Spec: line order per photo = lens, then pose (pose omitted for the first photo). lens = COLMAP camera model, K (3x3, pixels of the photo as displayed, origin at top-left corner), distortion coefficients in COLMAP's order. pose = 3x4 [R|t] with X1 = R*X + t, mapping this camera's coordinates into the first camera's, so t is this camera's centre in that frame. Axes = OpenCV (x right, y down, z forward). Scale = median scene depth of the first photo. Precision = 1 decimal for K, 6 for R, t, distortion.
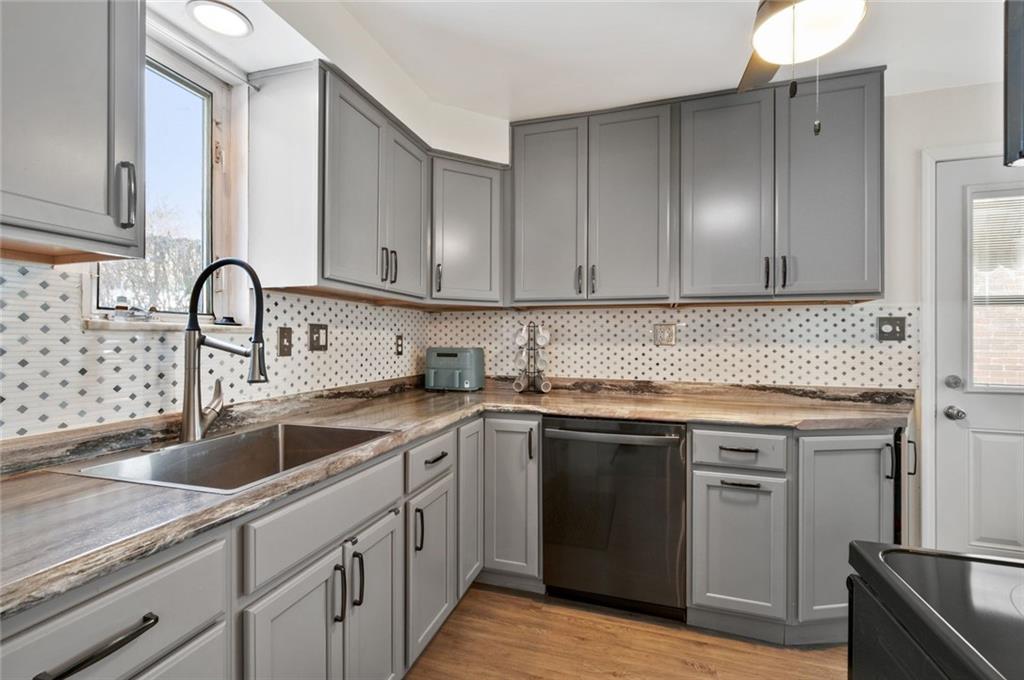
lens RADIAL K [[461.0, 0, 519.3], [0, 461.0, 337.3], [0, 0, 1]] dist [0.004469, 0.000441]
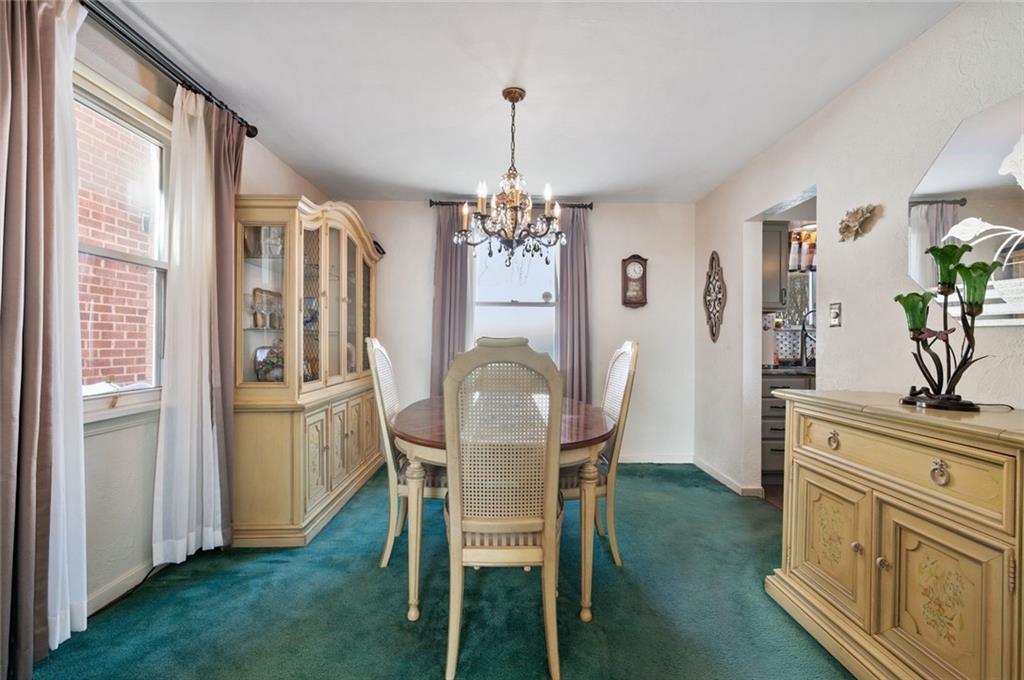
lens RADIAL K [[461.0, 0, 512.4], [0, 461.0, 339.8], [0, 0, 1]] dist [0.004469, 0.000441]
pose [[0.332925, -0.001802, -0.942951, 1.078038], [0.000218, 0.999998, -0.001834, 0.034807], [0.942953, 0.000405, 0.332925, -1.286873]]
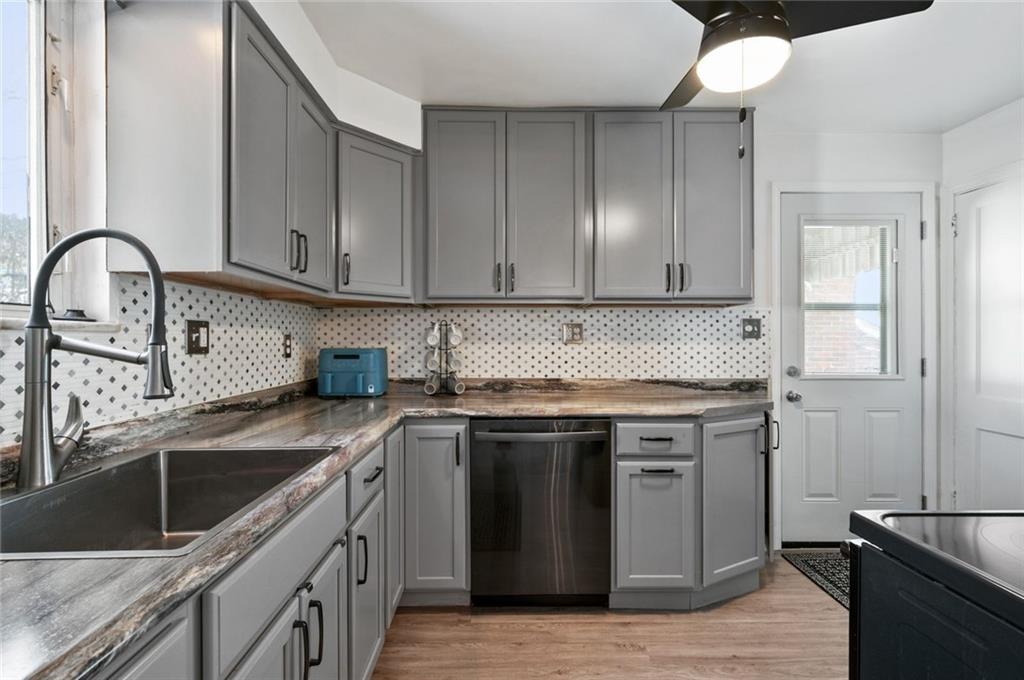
lens RADIAL K [[461.0, 0, 510.4], [0, 461.0, 337.9], [0, 0, 1]] dist [0.004469, 0.000441]
pose [[0.946139, -0.003805, 0.323739, -0.184928], [0.002755, 0.999989, 0.003701, -0.000434], [-0.323750, -0.002609, 0.946139, 0.075033]]
